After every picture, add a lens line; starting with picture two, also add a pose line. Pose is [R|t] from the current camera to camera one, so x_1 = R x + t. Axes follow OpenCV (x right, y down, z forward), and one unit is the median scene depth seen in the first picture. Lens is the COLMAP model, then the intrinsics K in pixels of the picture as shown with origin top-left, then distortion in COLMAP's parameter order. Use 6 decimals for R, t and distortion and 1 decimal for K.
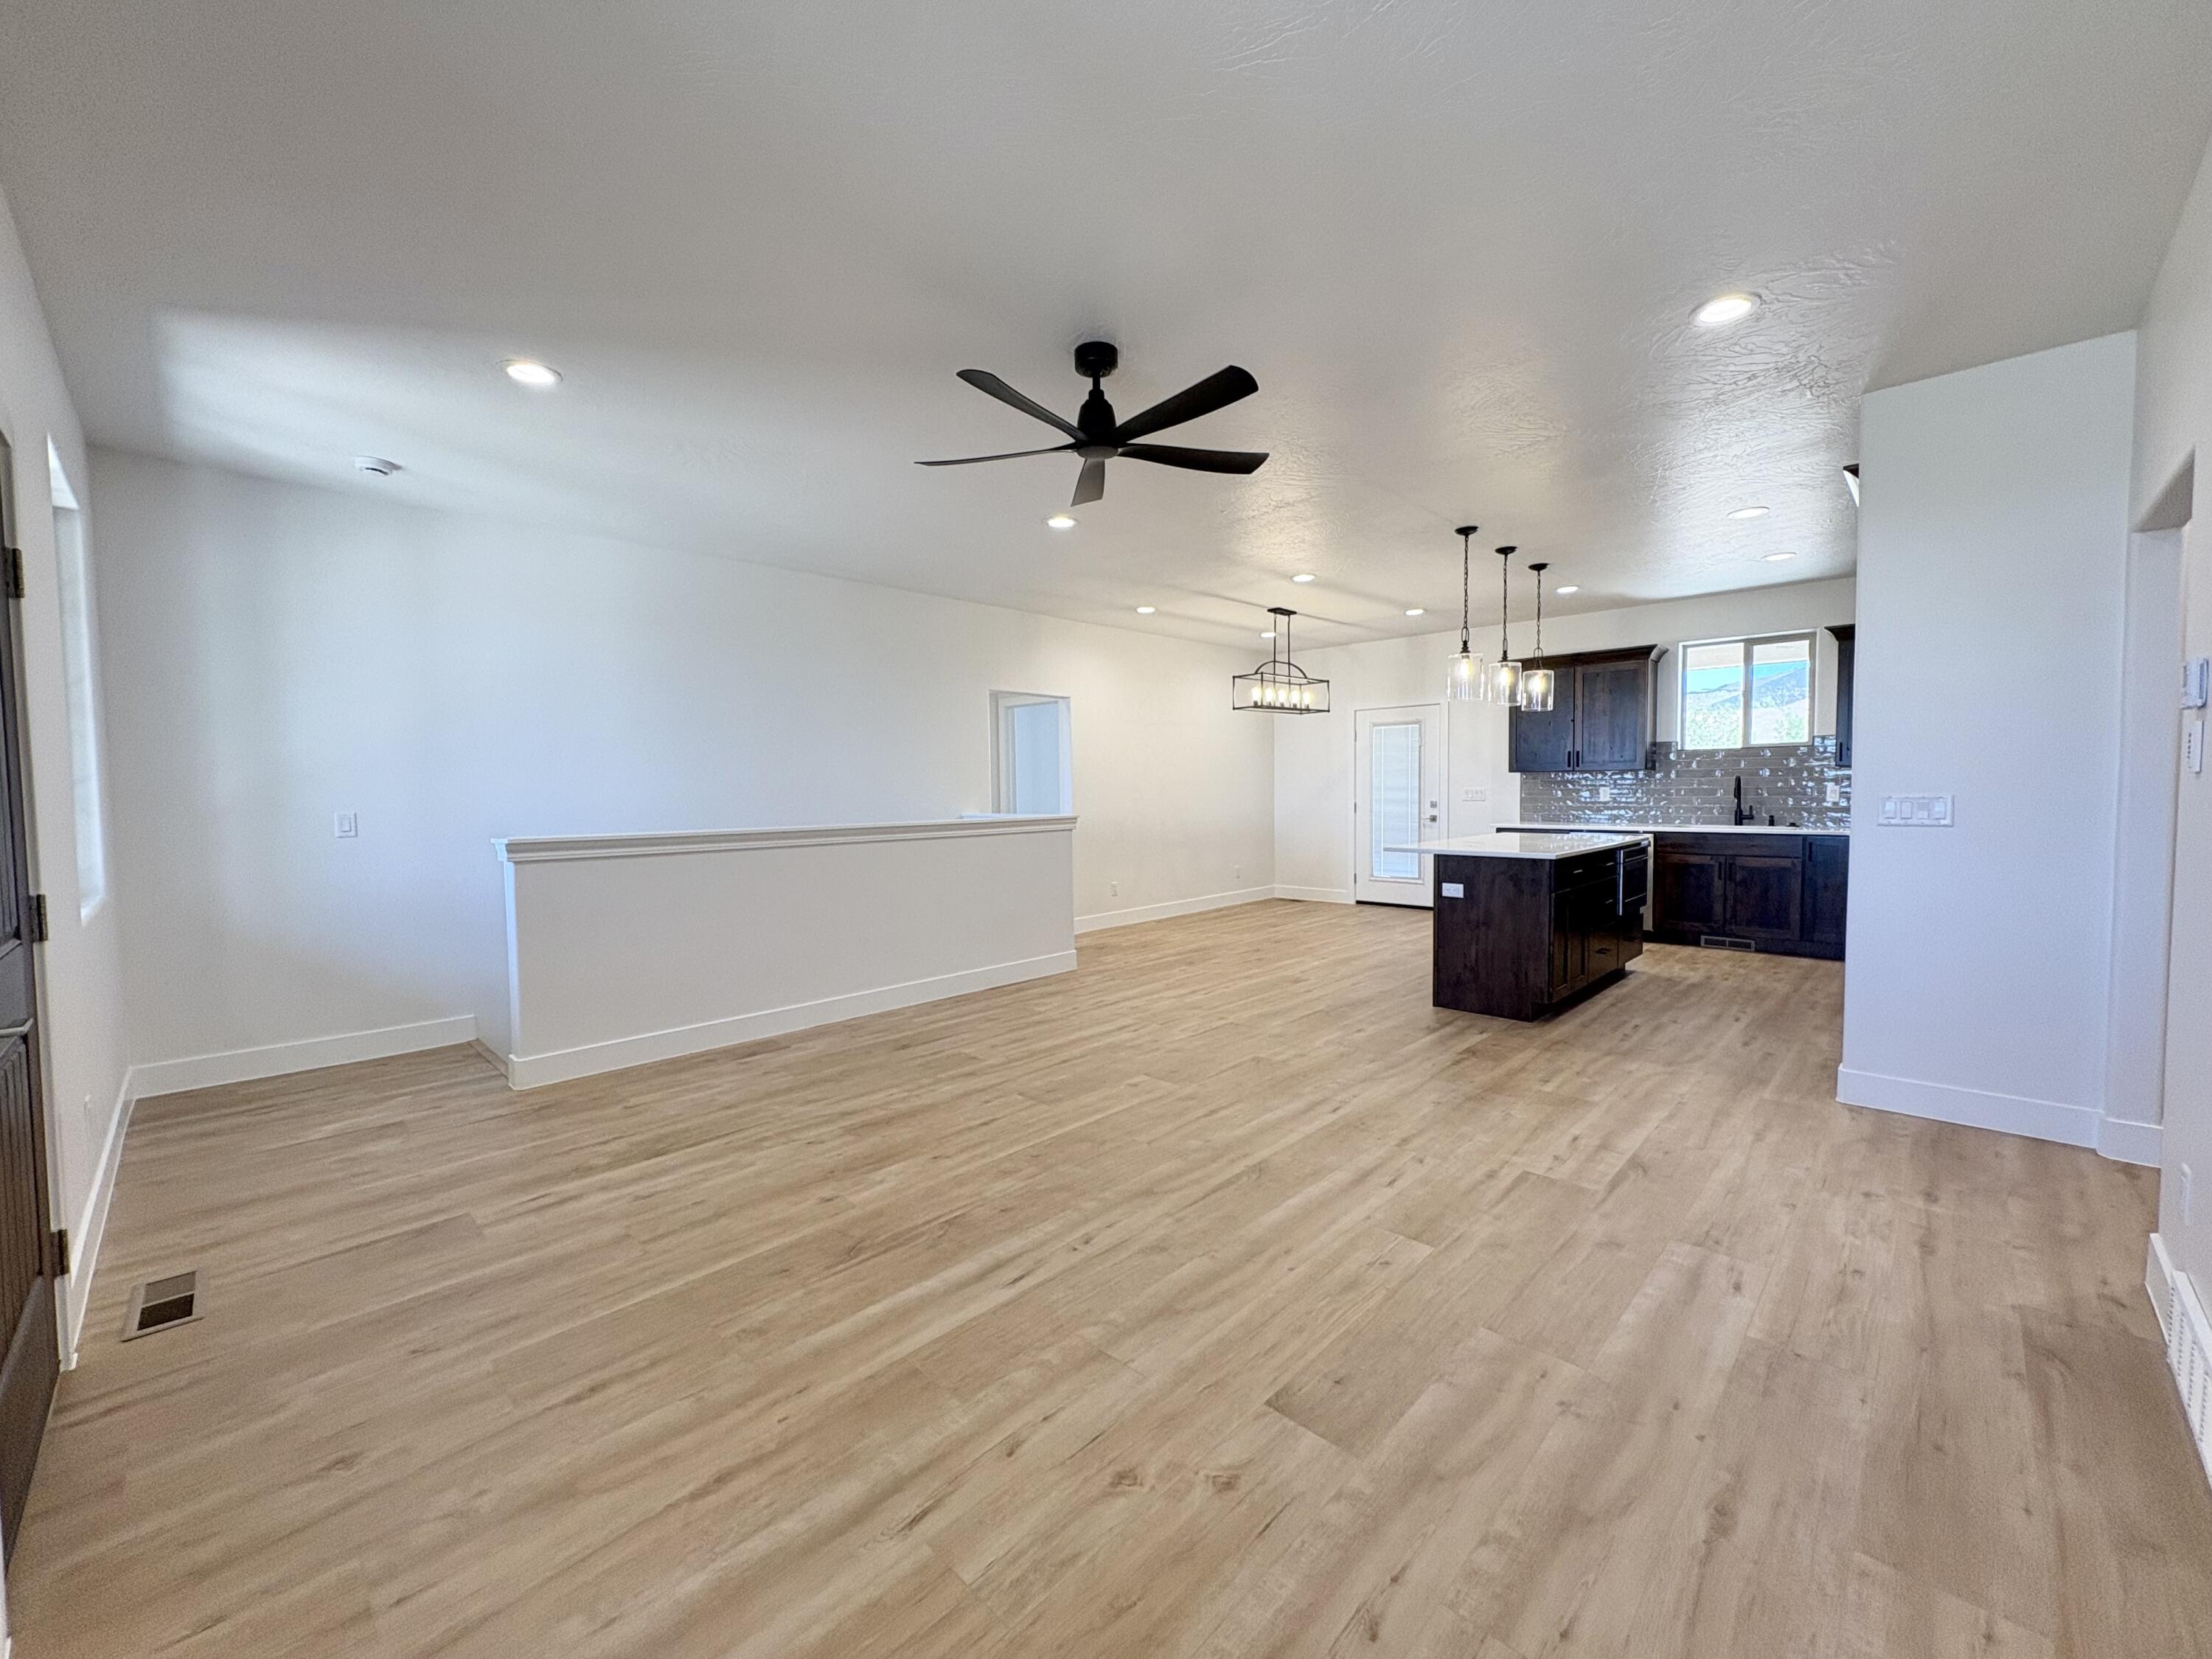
lens RADIAL K [[877.4, 0, 1108.2], [0, 877.4, 829.7], [0, 0, 1]] dist [-0.000144, 0.000375]
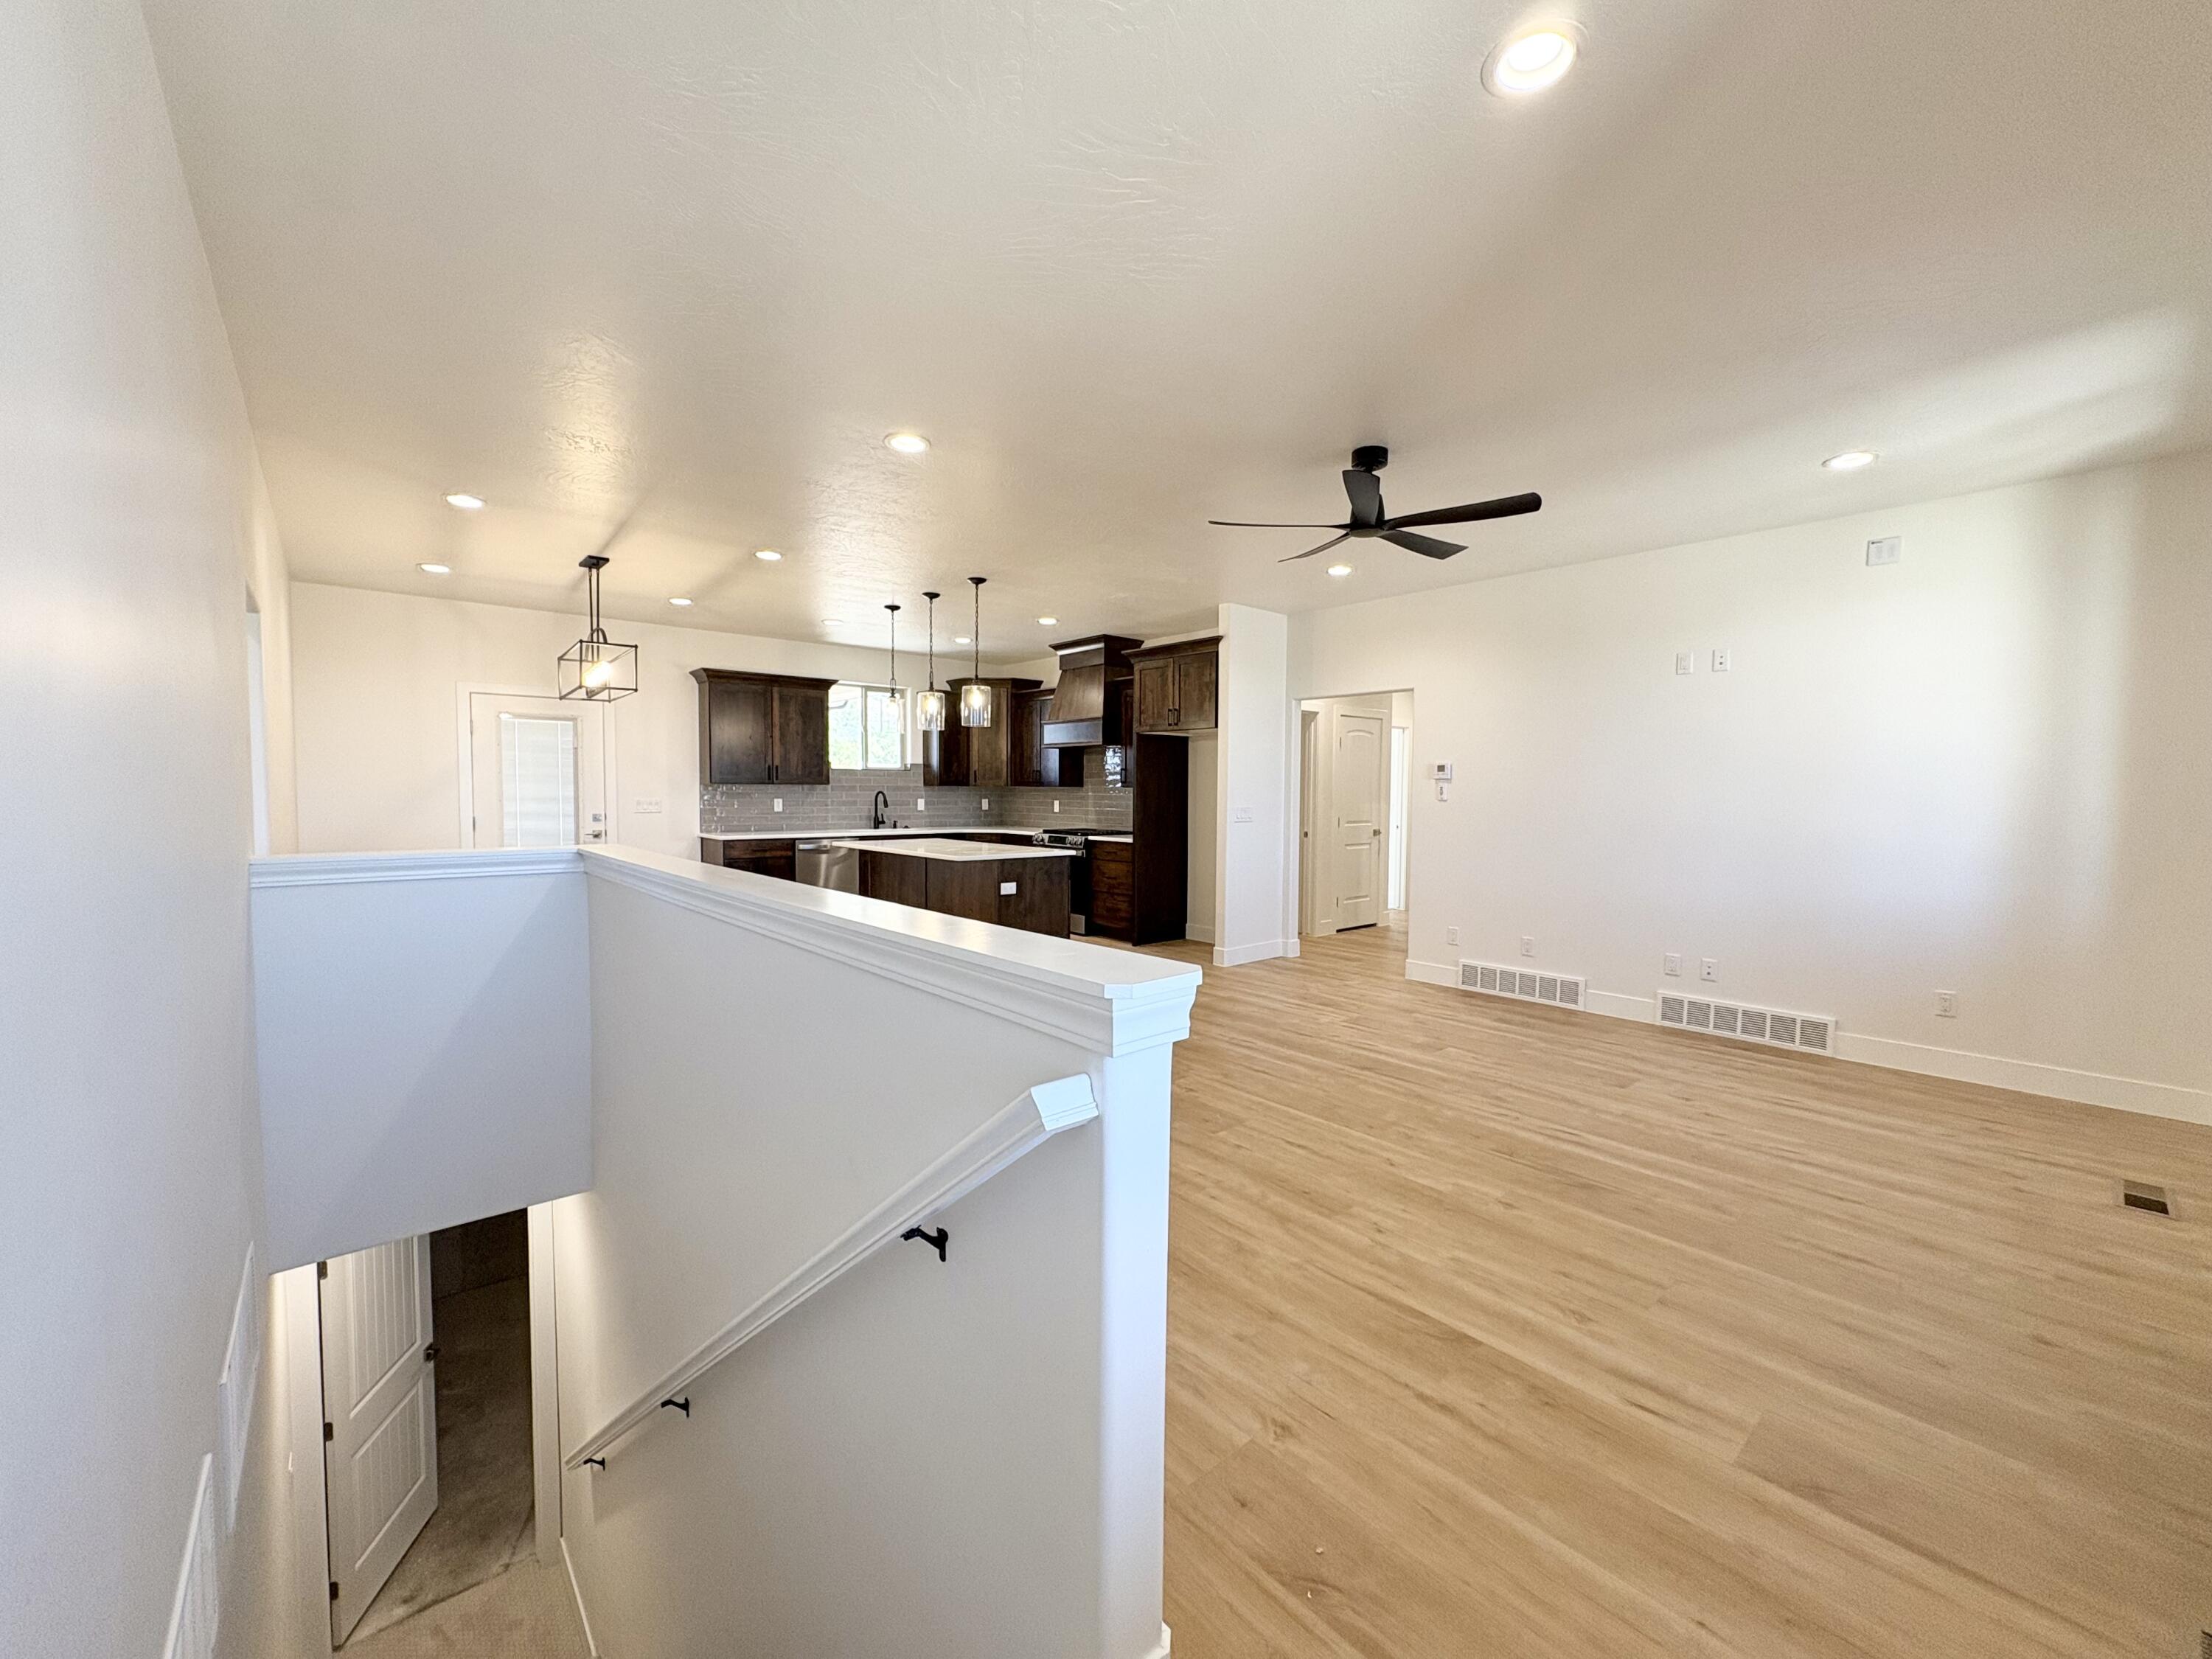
lens RADIAL K [[877.4, 0, 1108.2], [0, 877.4, 829.7], [0, 0, 1]] dist [-0.000144, 0.000375]
pose [[0.084383, -0.031598, 0.995932, -1.122507], [0.039667, 0.998811, 0.028328, -0.055469], [-0.995644, 0.037115, 0.085536, 1.114101]]
